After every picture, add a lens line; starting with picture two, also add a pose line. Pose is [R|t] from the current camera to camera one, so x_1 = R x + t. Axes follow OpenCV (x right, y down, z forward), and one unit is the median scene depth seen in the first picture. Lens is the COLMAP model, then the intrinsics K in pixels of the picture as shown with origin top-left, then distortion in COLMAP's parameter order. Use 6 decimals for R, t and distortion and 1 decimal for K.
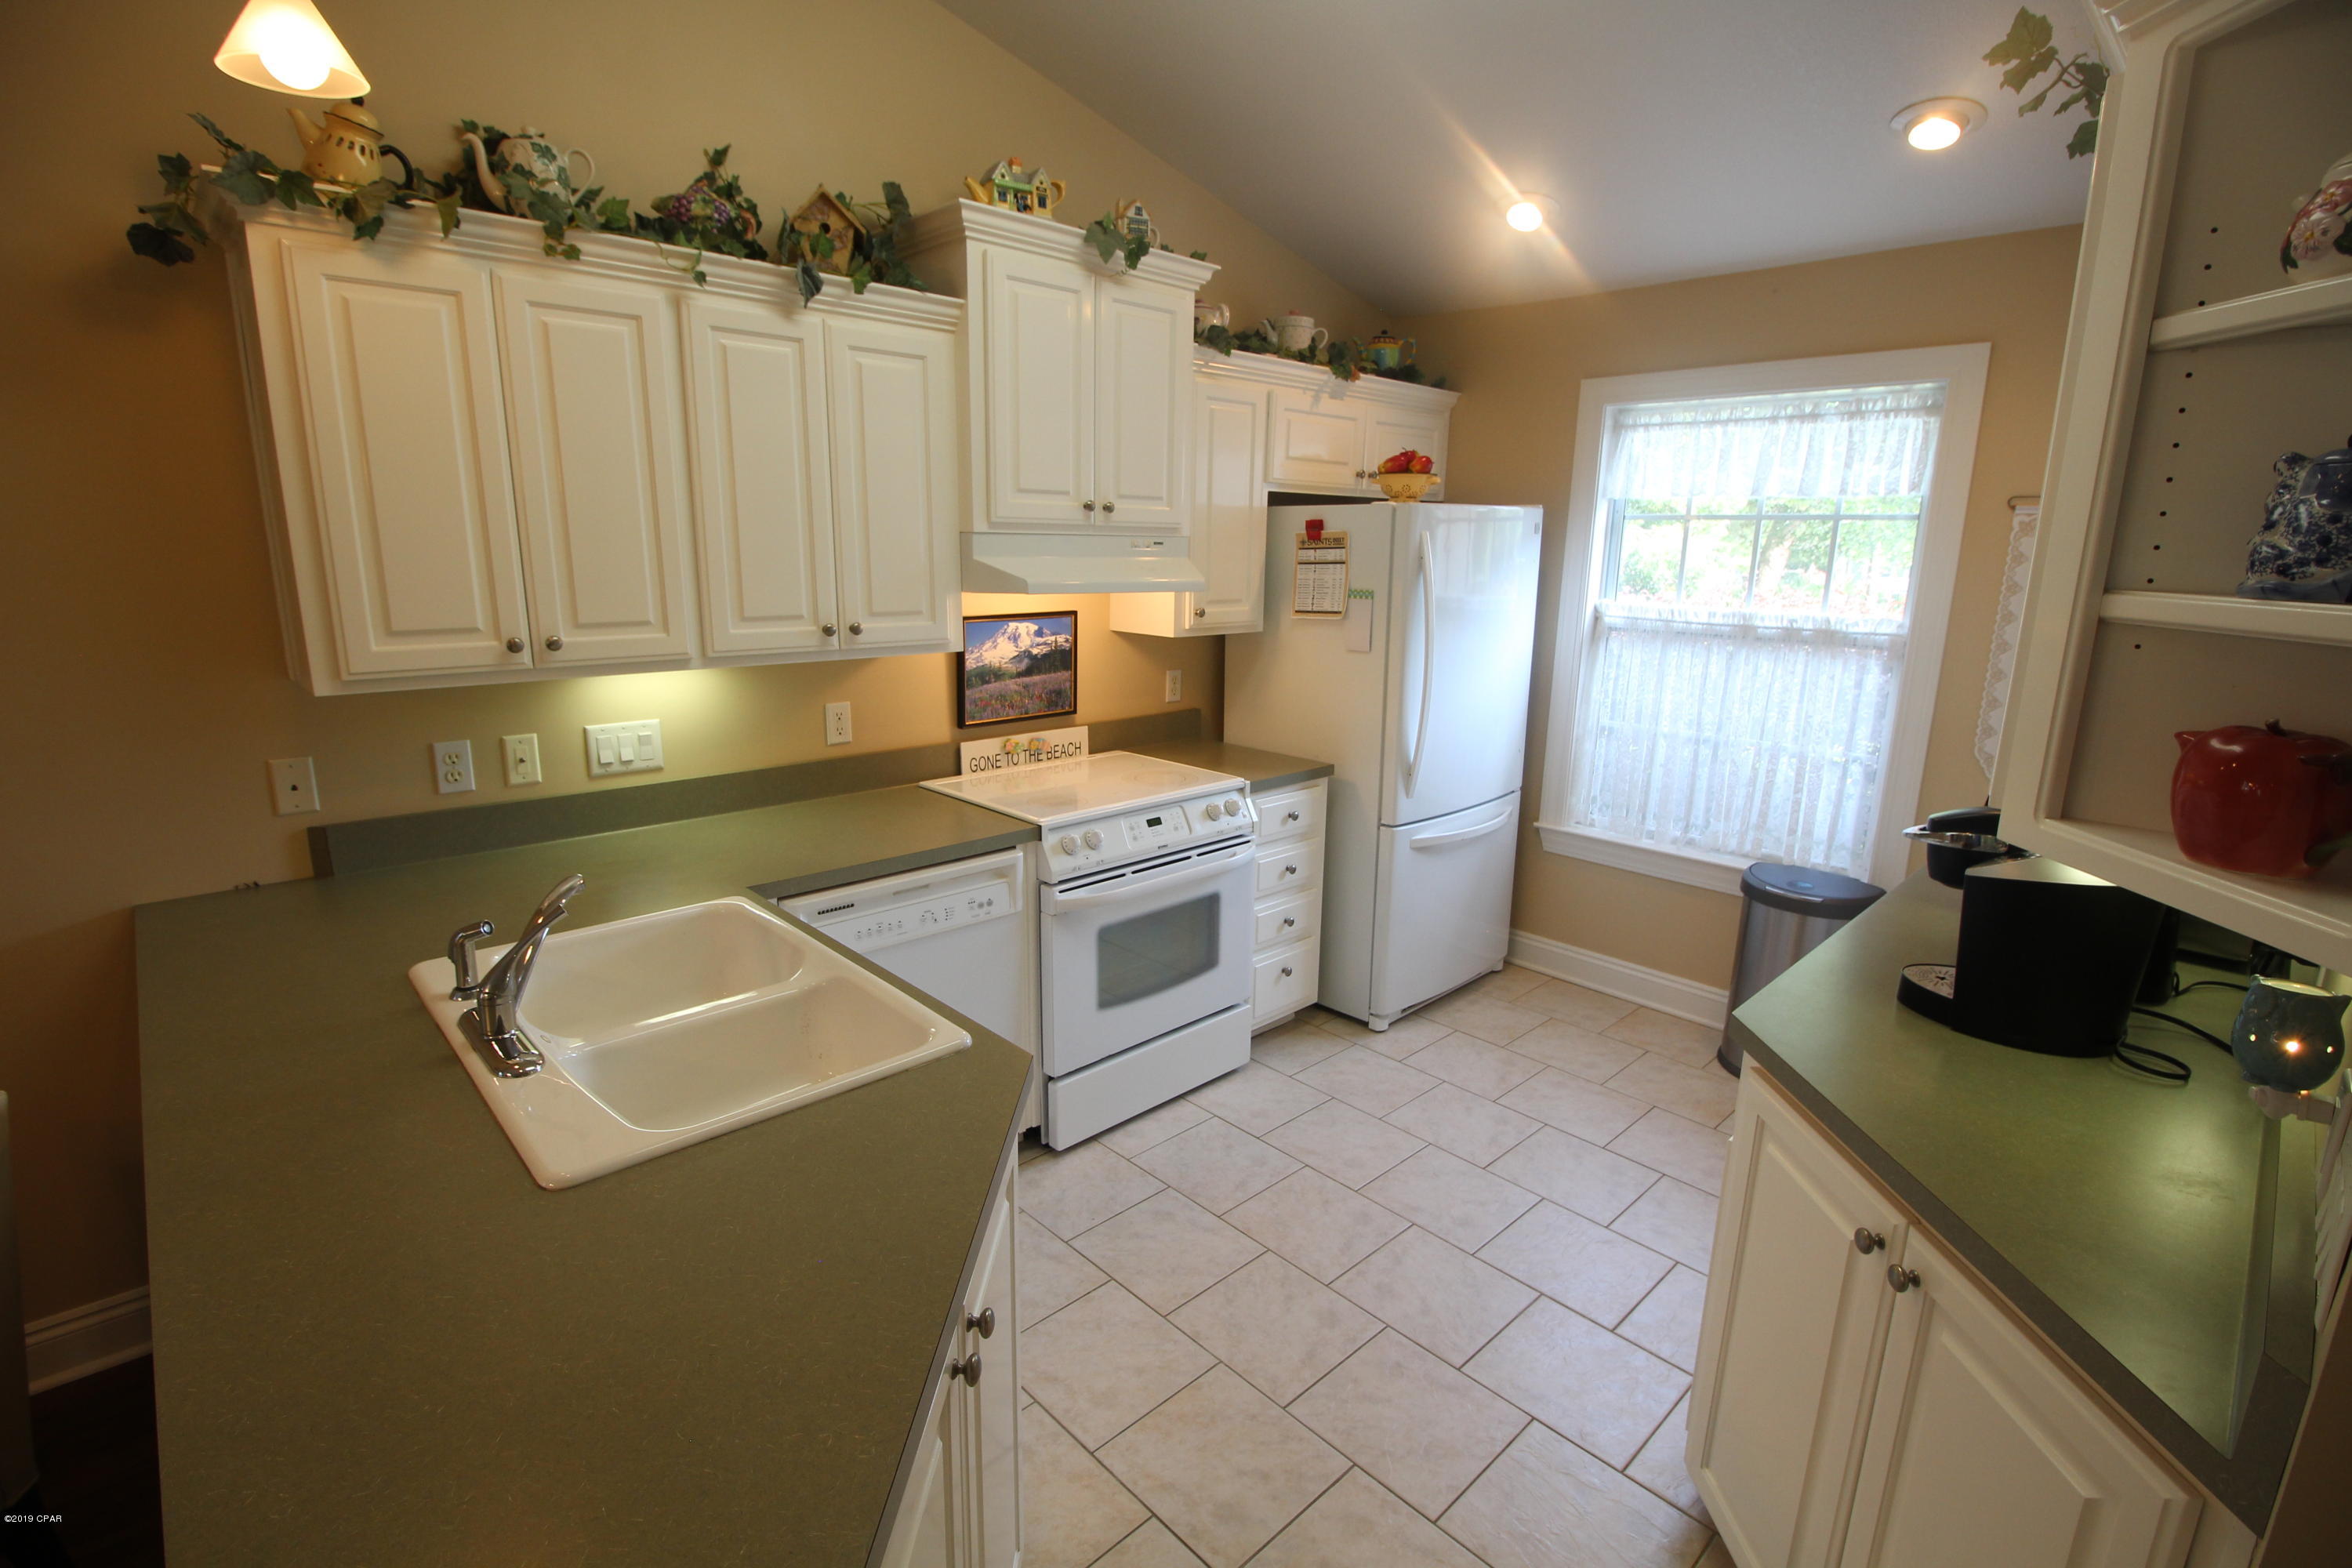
lens RADIAL K [[1091.2, 0, 1168.9], [0, 1091.2, 781.2], [0, 0, 1]] dist [-0.006372, -0.008655]
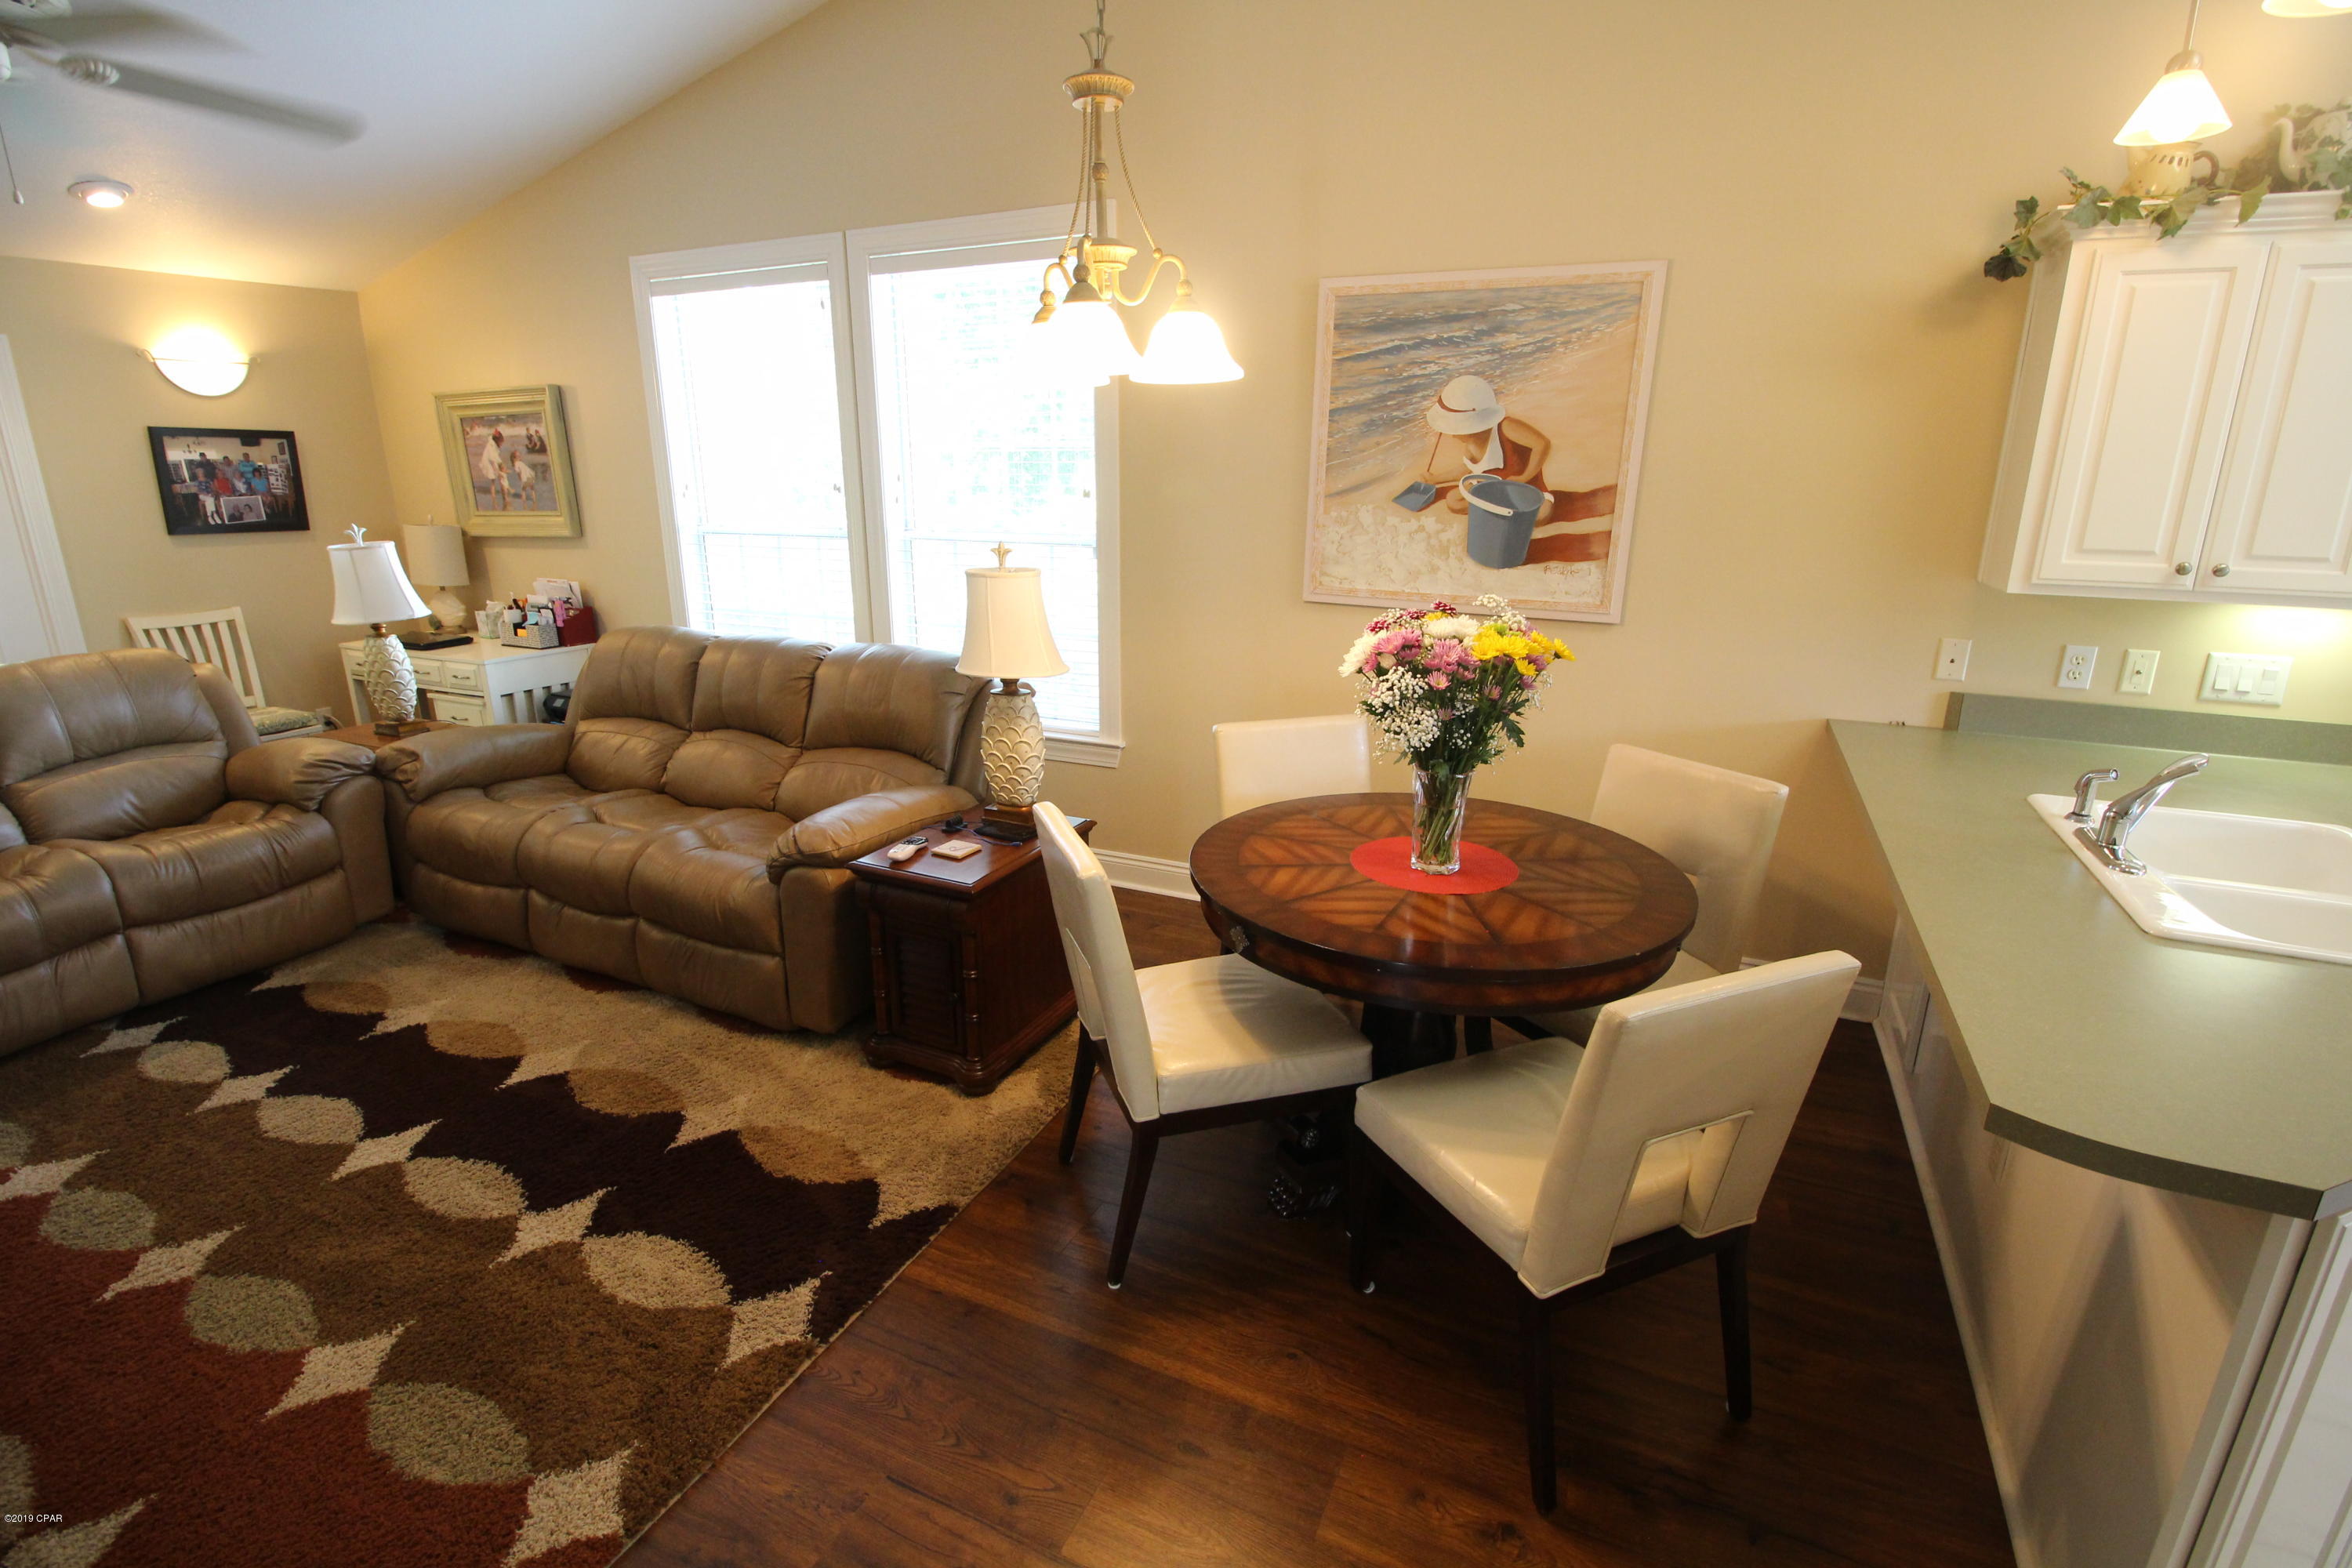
lens RADIAL K [[1091.2, 0, 1176.6], [0, 1091.2, 783.9], [0, 0, 1]] dist [-0.006372, -0.008655]
pose [[0.358824, 0.247819, -0.899906, 0.087116], [-0.198786, 0.962282, 0.185733, 0.076015], [0.911992, 0.112244, 0.394553, -0.327794]]
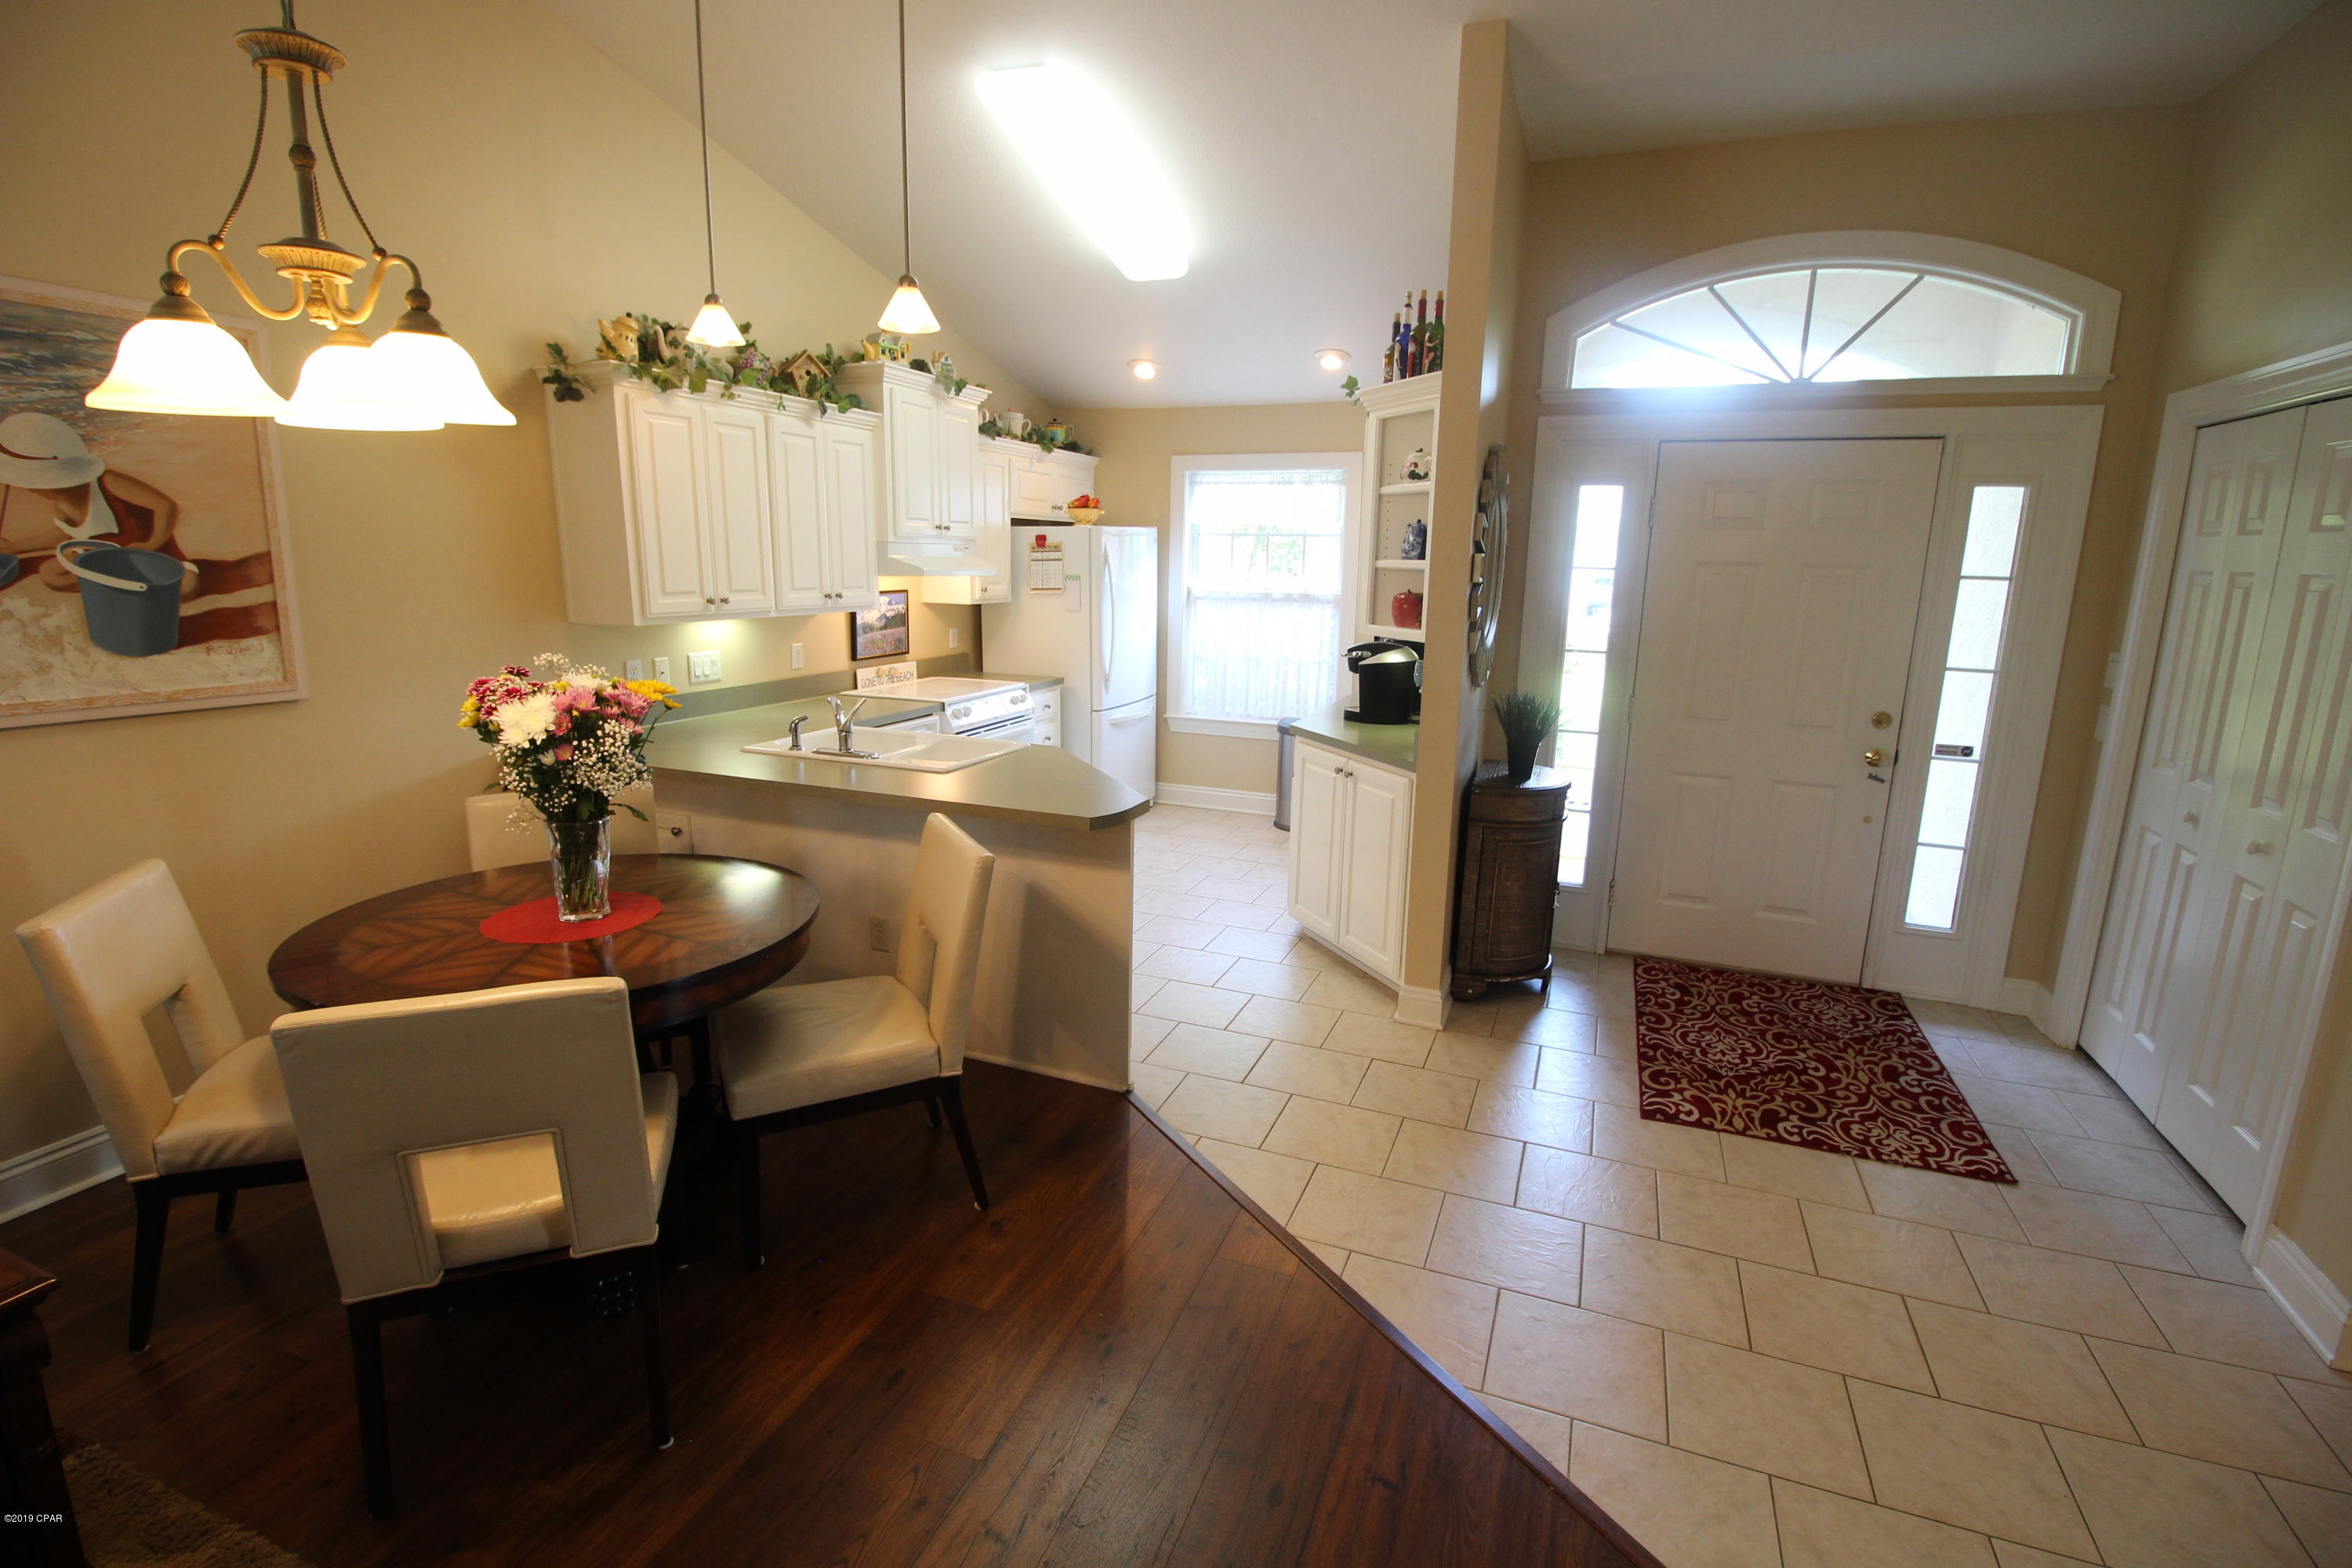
lens RADIAL K [[1091.2, 0, 1178.1], [0, 1091.2, 778.0], [0, 0, 1]] dist [-0.006372, -0.008655]
pose [[0.907708, -0.084040, 0.411101, -0.515514], [0.087971, 0.996079, 0.009384, 0.181541], [-0.410278, 0.027647, 0.911541, -0.807309]]
